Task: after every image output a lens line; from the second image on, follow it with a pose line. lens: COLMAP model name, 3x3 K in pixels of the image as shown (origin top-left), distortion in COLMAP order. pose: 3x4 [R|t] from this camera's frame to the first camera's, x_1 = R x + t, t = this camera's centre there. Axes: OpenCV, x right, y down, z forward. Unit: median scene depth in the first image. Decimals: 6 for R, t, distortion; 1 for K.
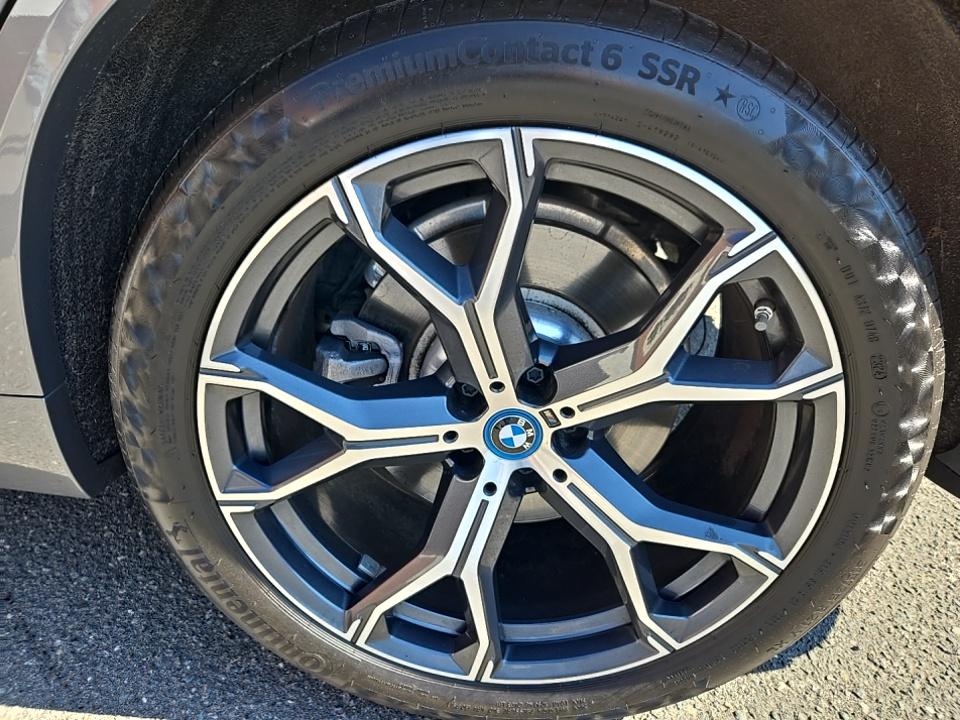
lens RADIAL K [[657.1, 0, 484.7], [0, 657.1, 353.4], [0, 0, 1]] dist [0.041600, -0.040764]
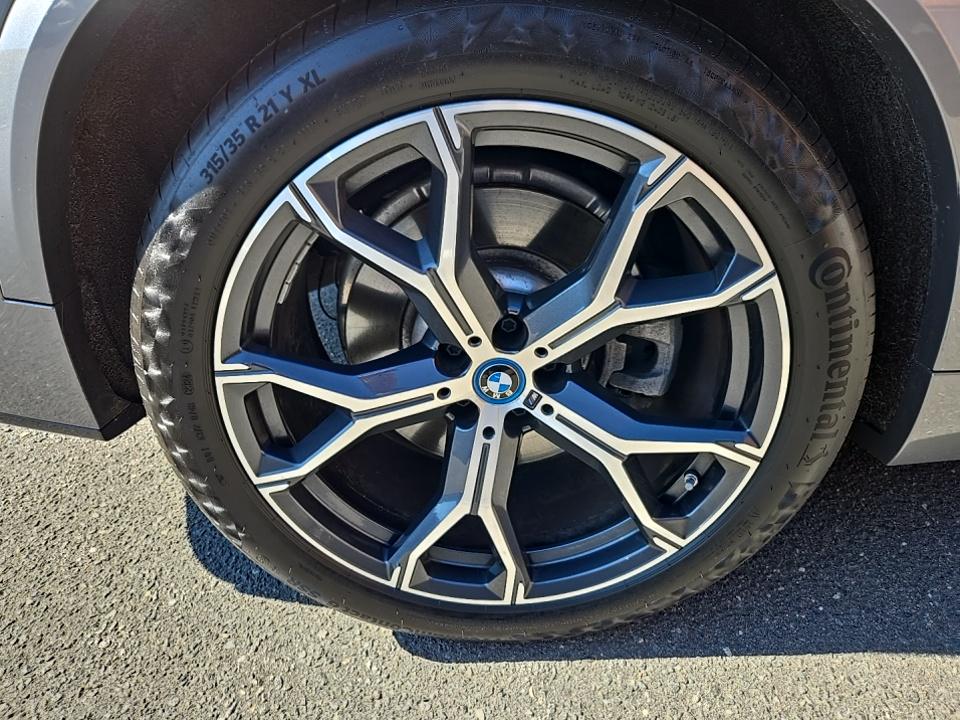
lens RADIAL K [[657.1, 0, 480.6], [0, 657.1, 363.1], [0, 0, 1]] dist [0.041600, -0.040764]
pose [[0.981975, -0.181071, -0.054199, 0.079234], [0.183613, 0.981909, 0.046271, 0.035814], [0.044840, -0.055389, 0.997458, -0.110721]]
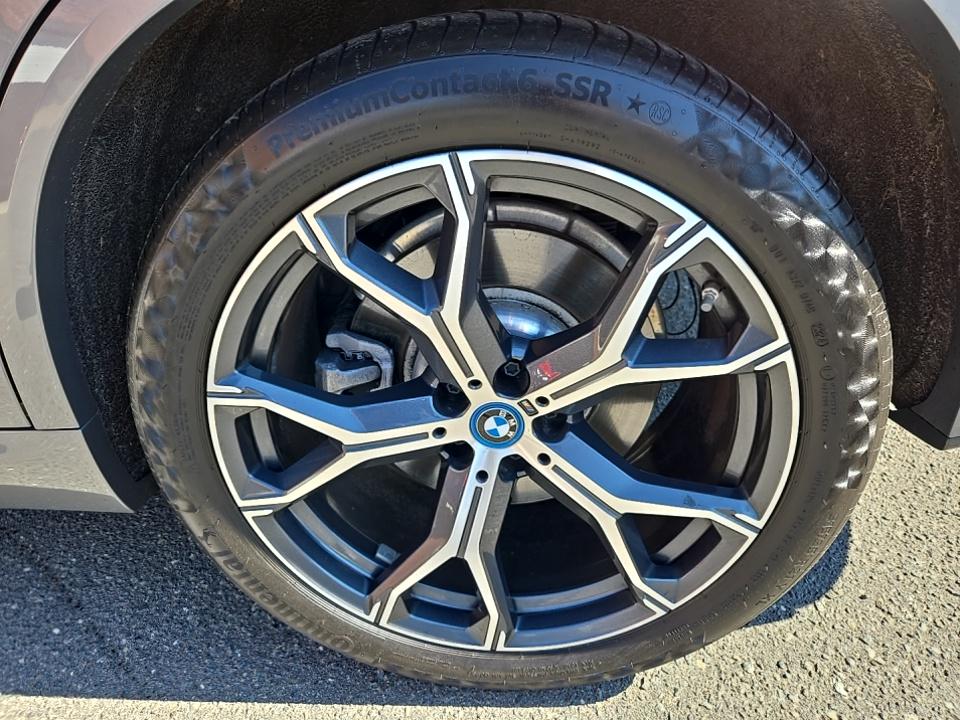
lens RADIAL K [[657.1, 0, 484.8], [0, 657.1, 356.4], [0, 0, 1]] dist [0.041600, -0.040764]
pose [[0.993287, -0.093815, -0.067673, 0.108311], [0.096144, 0.994852, 0.032014, -0.026428], [0.064321, -0.038306, 0.997194, -0.078458]]
